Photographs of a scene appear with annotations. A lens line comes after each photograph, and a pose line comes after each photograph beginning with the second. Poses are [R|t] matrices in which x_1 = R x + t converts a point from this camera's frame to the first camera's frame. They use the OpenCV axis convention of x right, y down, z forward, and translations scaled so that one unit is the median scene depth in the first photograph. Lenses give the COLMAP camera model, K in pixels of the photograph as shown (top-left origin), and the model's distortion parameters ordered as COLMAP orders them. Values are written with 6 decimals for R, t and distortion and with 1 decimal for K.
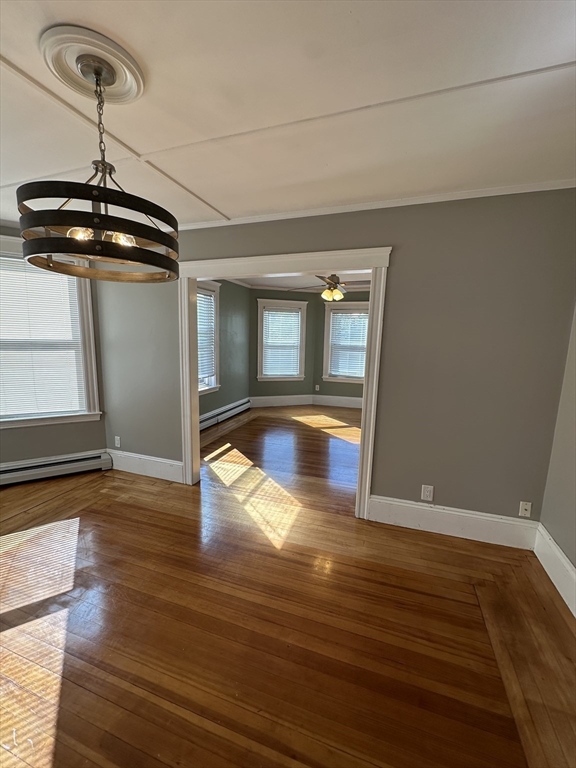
lens RADIAL K [[307.9, 0, 288.5], [0, 307.9, 382.5], [0, 0, 1]] dist [-0.007669, 0.001022]
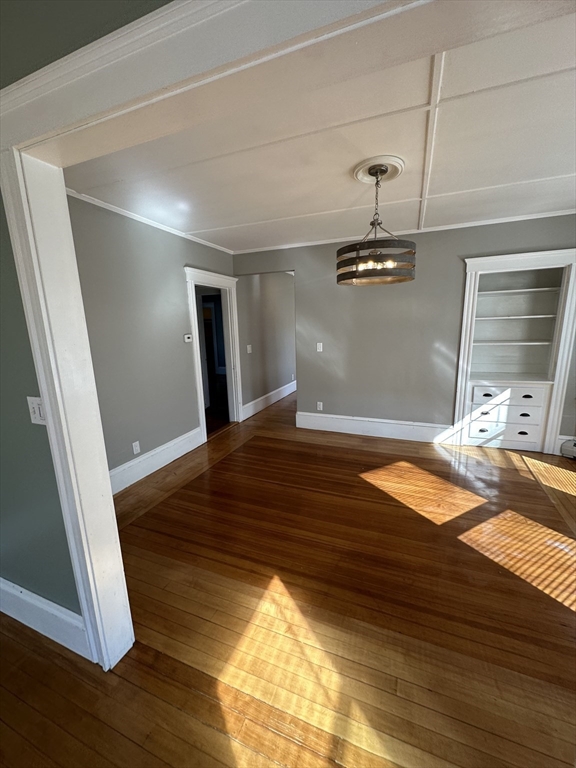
lens RADIAL K [[307.9, 0, 292.5], [0, 307.9, 389.3], [0, 0, 1]] dist [-0.007669, 0.001022]
pose [[-0.999044, -0.012381, 0.041923, -0.073259], [0.003322, 0.934779, 0.355214, -0.157365], [-0.043586, 0.355014, -0.933845, 1.109927]]
